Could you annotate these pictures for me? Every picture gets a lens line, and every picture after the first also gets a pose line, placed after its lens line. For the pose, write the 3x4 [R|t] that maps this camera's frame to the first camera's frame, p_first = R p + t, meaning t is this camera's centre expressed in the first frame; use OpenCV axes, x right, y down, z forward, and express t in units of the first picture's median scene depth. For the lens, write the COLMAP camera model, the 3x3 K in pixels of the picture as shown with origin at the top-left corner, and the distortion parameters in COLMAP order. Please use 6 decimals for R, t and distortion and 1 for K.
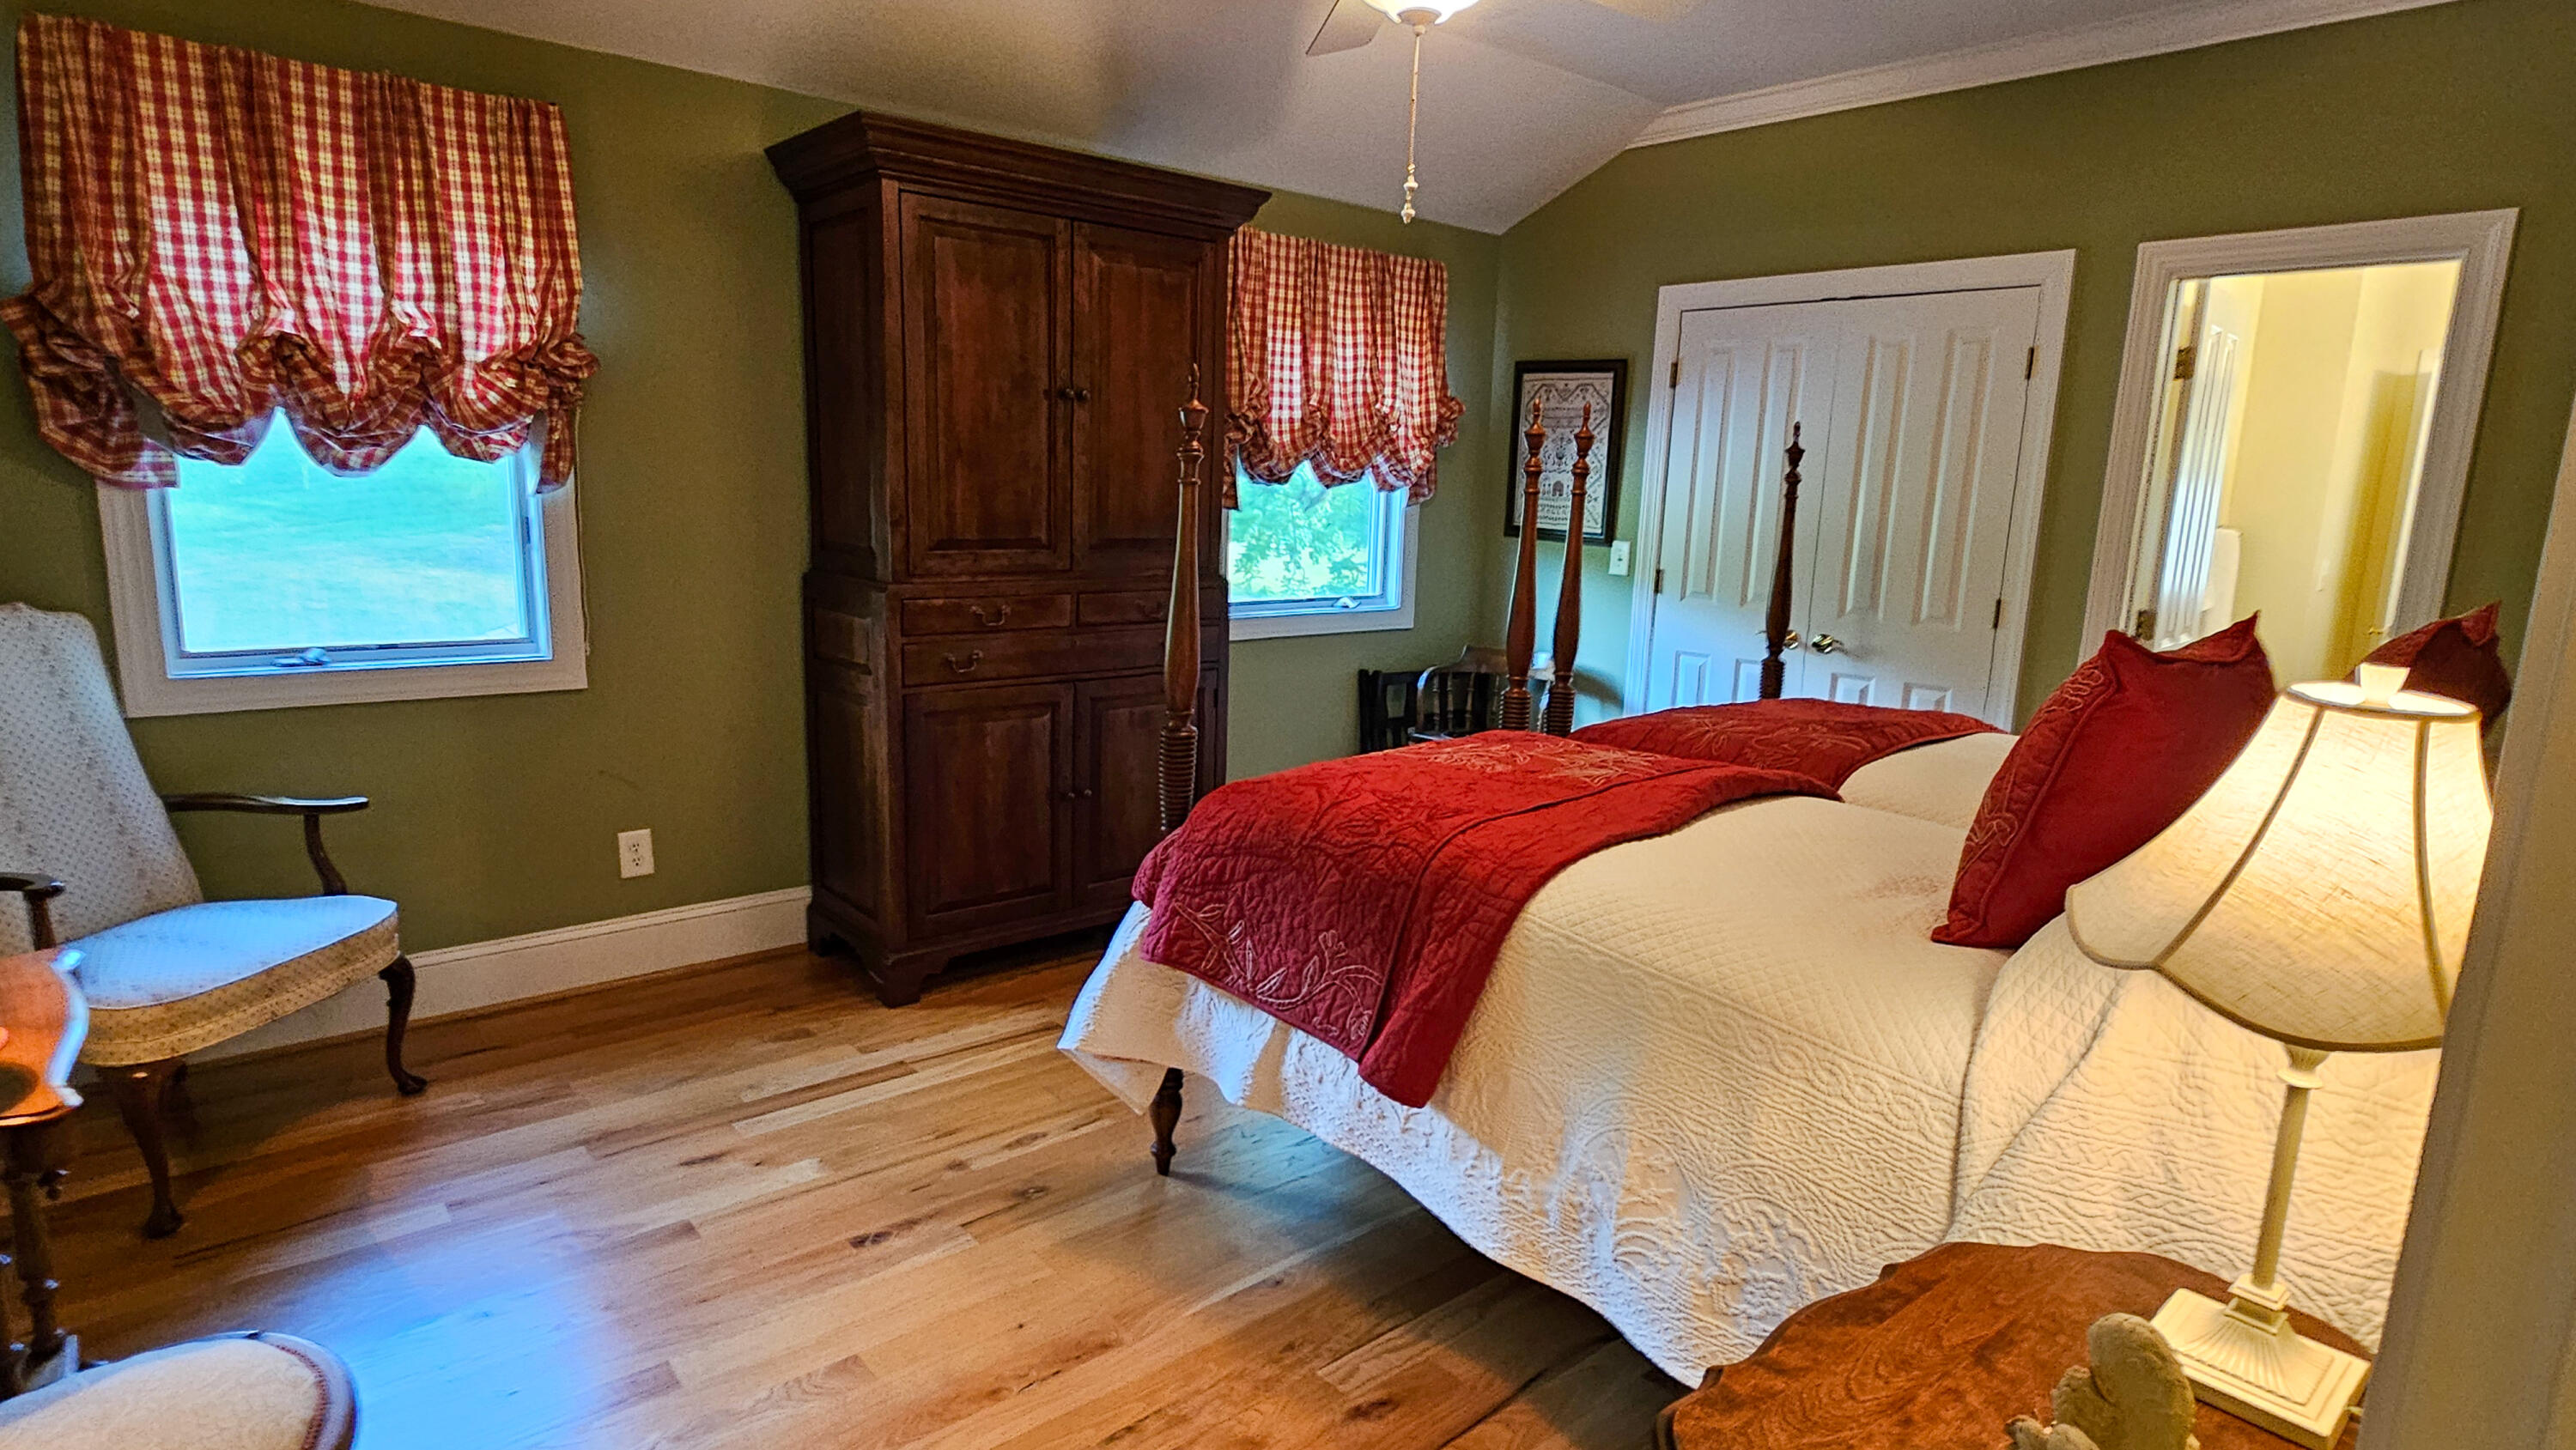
lens RADIAL K [[1370.5, 0, 1288.0], [0, 1370.5, 725.0], [0, 0, 1]] dist [-0.003623, 0.000557]
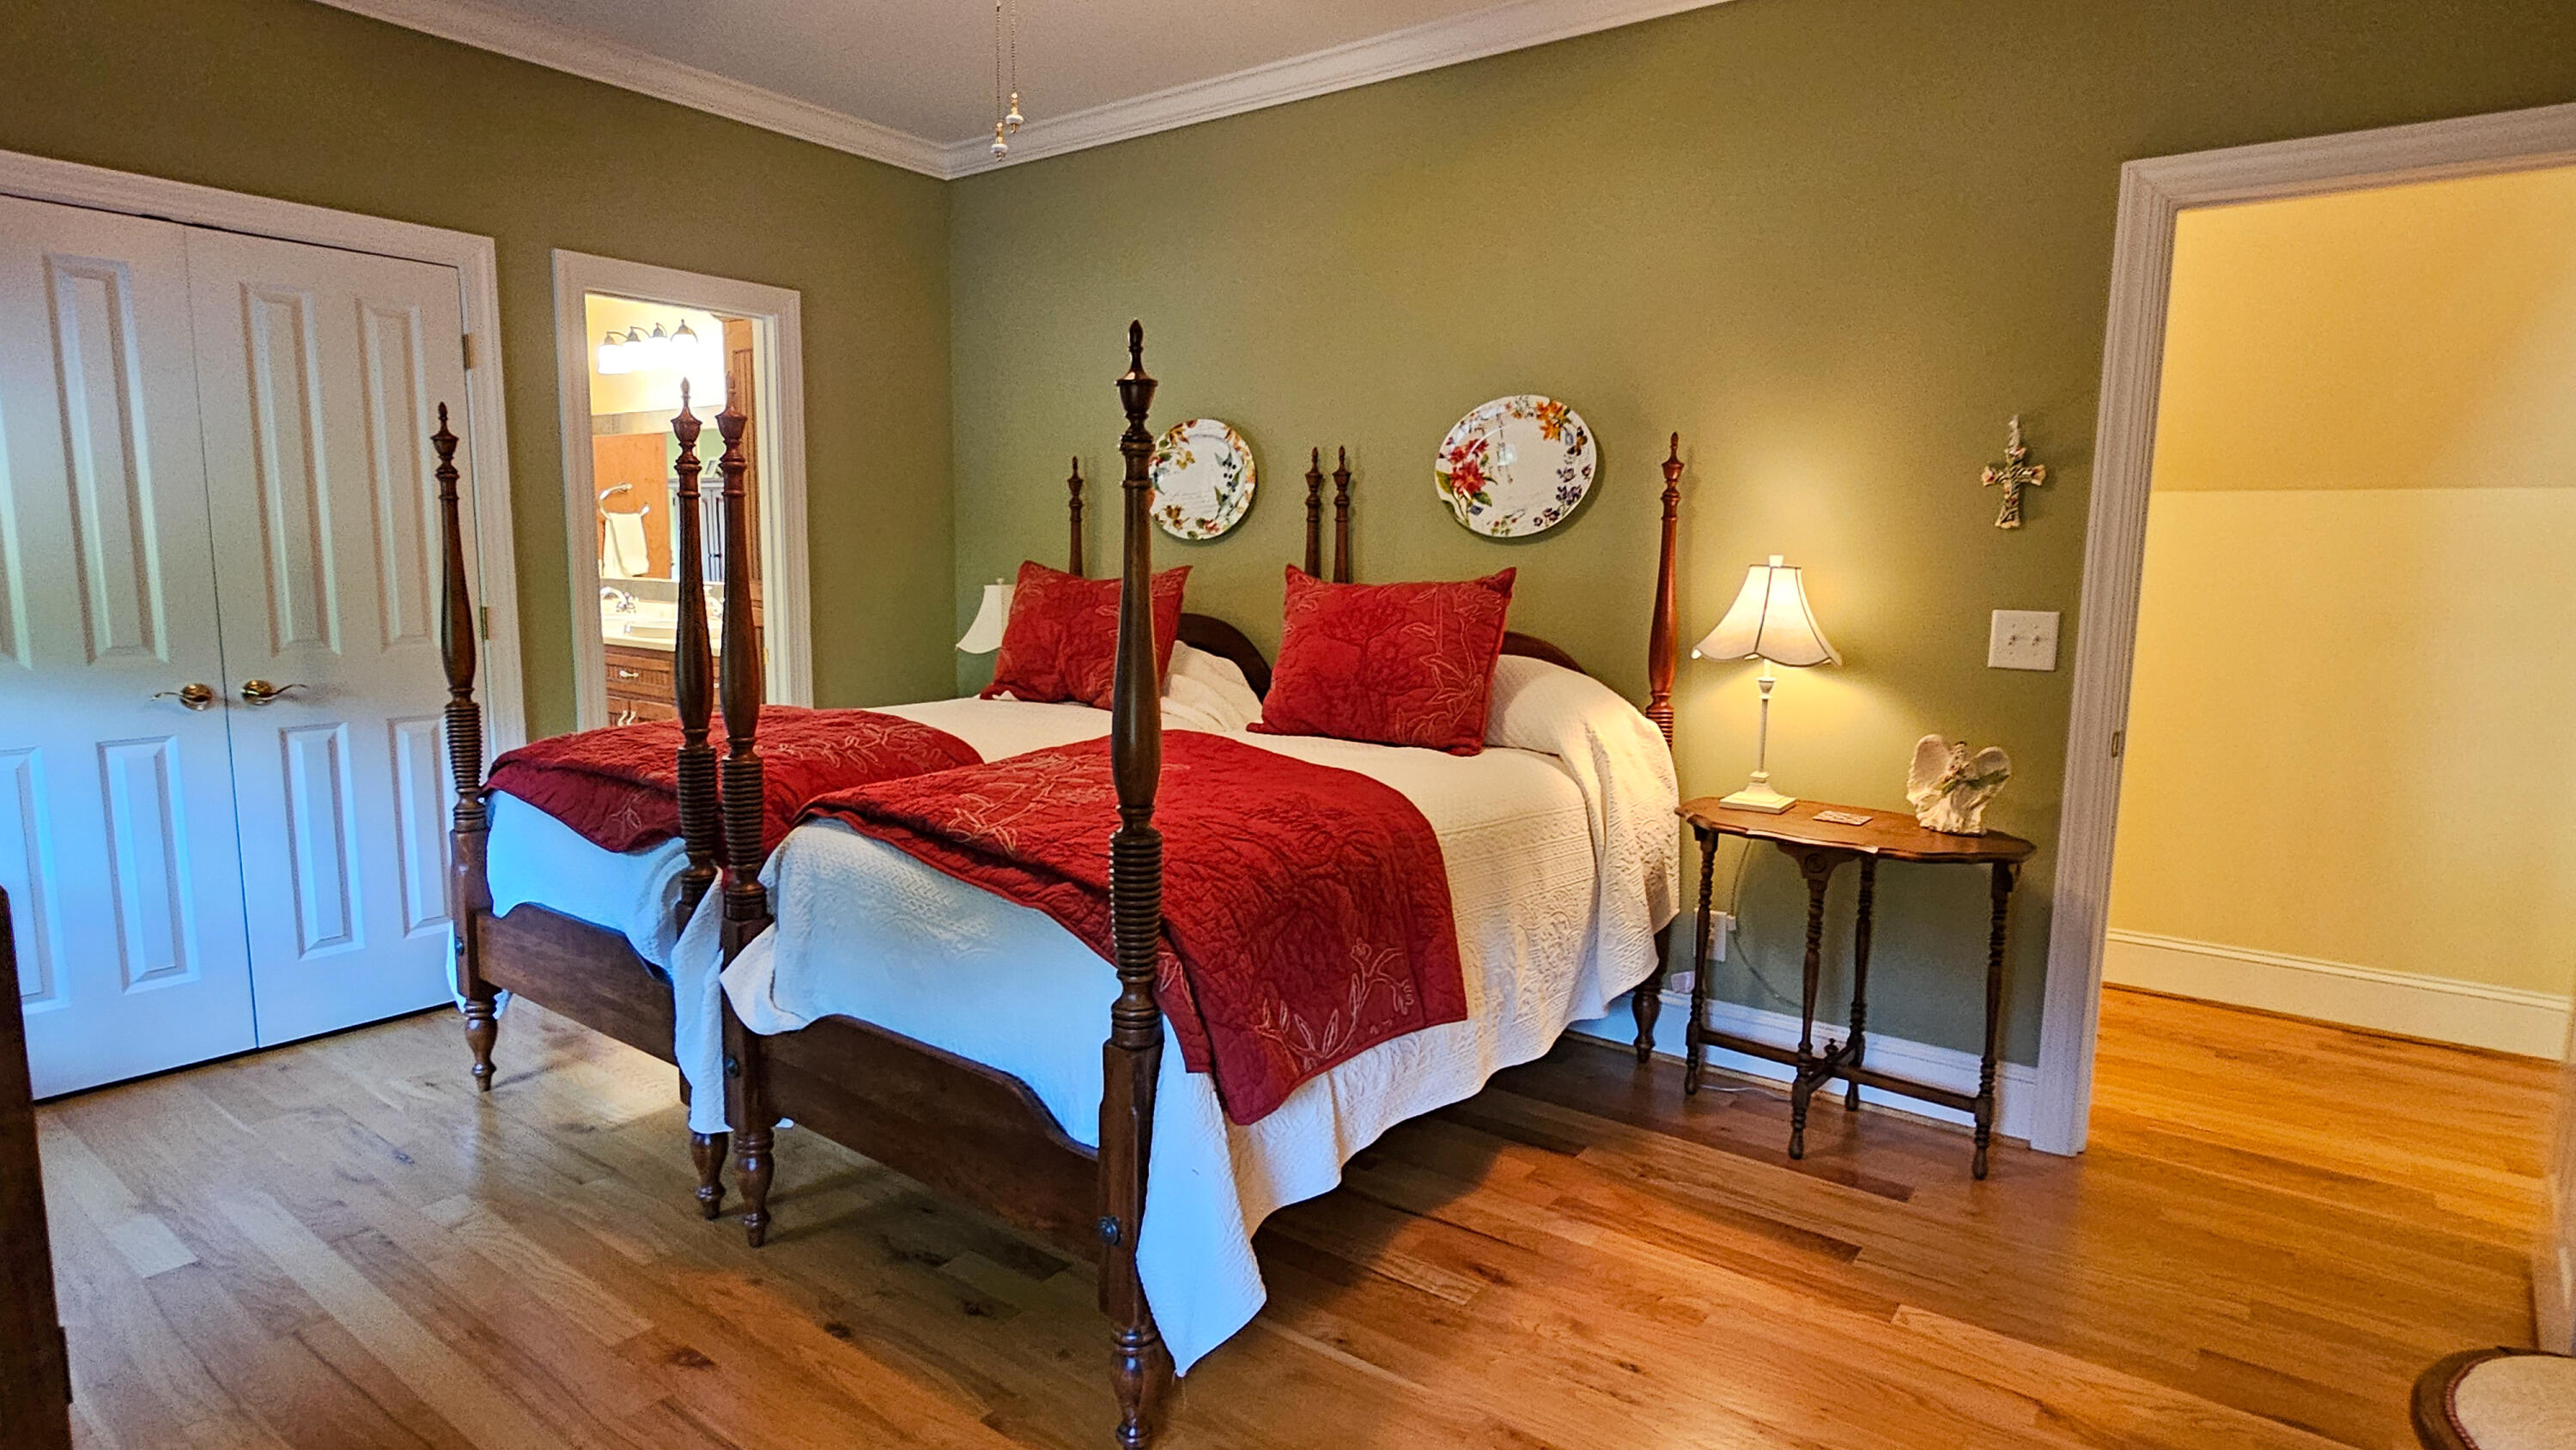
lens RADIAL K [[1370.5, 0, 1288.0], [0, 1370.5, 725.0], [0, 0, 1]] dist [-0.003623, 0.000557]
pose [[-0.243081, -0.158535, 0.956963, -0.531280], [0.148508, 0.968841, 0.198226, -0.125017], [-0.958570, 0.190301, -0.211963, 0.735613]]
